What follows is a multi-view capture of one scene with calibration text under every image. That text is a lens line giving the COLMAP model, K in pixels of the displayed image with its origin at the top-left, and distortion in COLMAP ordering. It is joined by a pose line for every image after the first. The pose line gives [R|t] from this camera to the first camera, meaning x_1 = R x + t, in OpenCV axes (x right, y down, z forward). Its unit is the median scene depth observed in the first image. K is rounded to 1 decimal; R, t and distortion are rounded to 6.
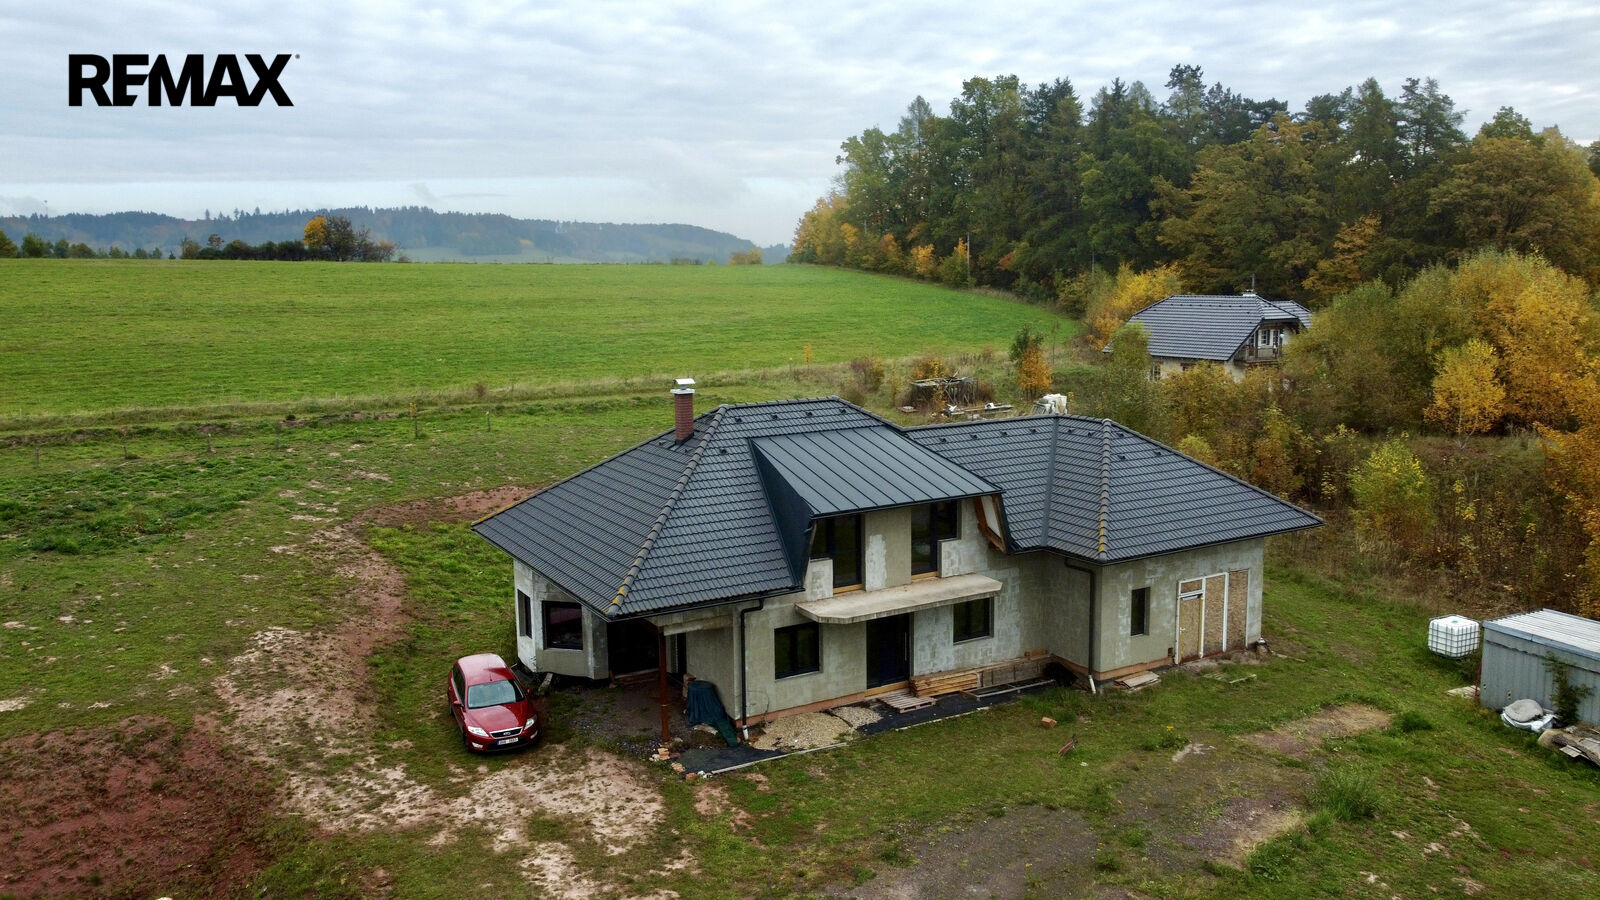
lens RADIAL K [[1215.1, 0, 795.4], [0, 1215.1, 445.3], [0, 0, 1]] dist [-0.005865, -0.001128]
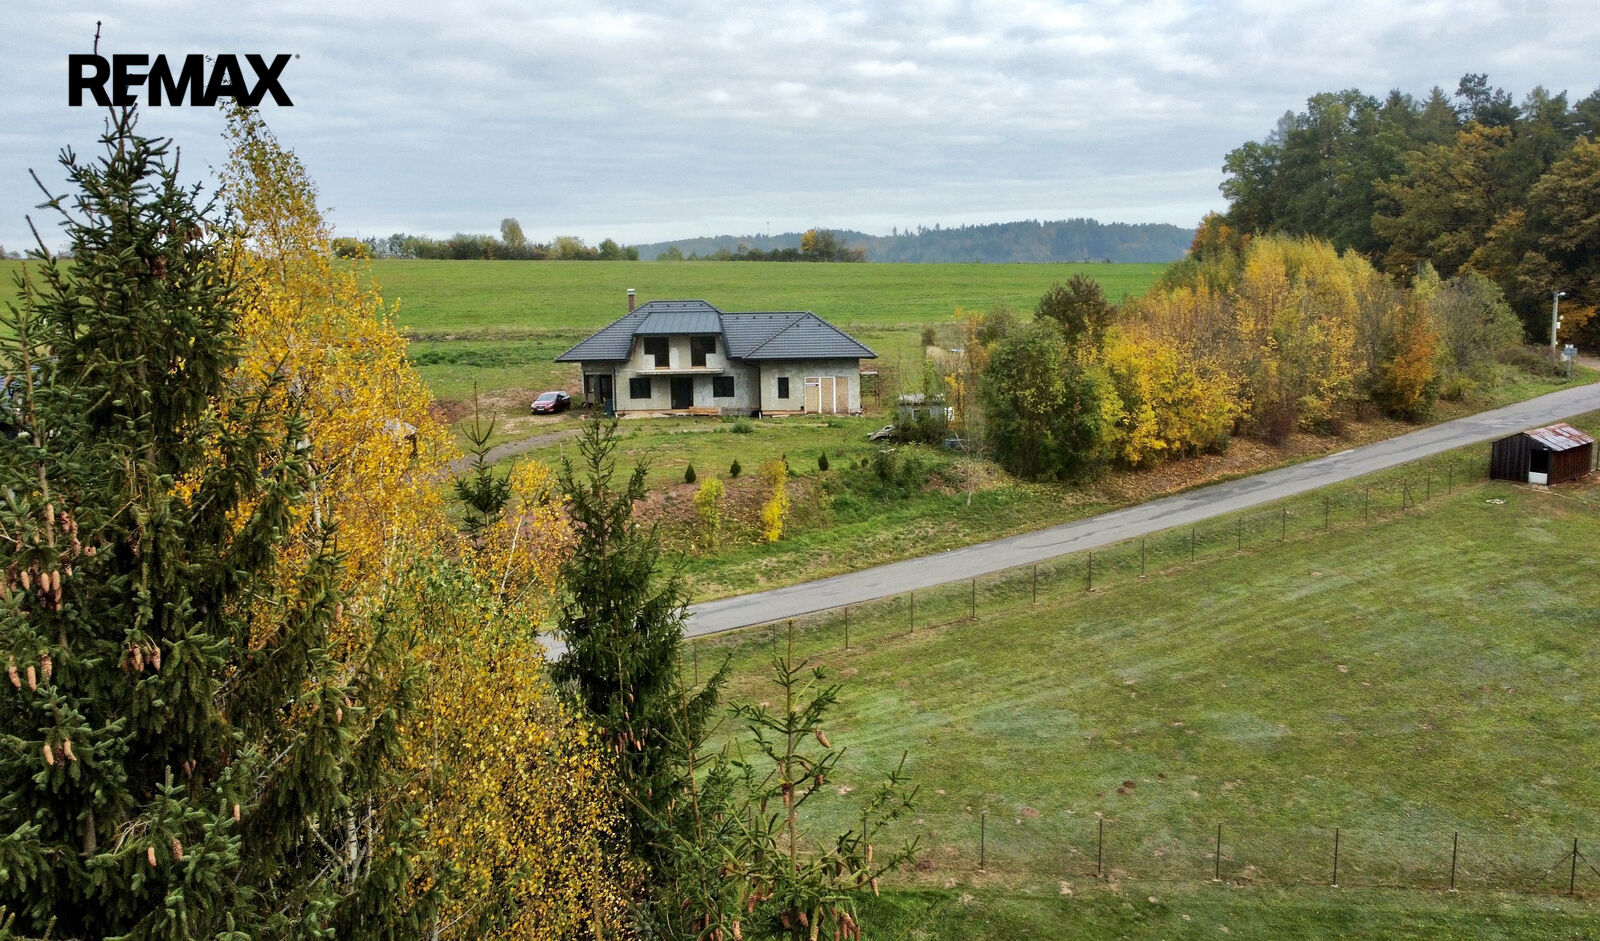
lens RADIAL K [[1262.5, 0, 824.1], [0, 1262.5, 474.5], [0, 0, 1]] dist [0.022800, -0.076511]
pose [[0.871545, 0.071078, -0.485137, 1.549010], [-0.067739, 0.997404, 0.024438, 0.237969], [0.485614, 0.011564, 0.874097, -1.101185]]
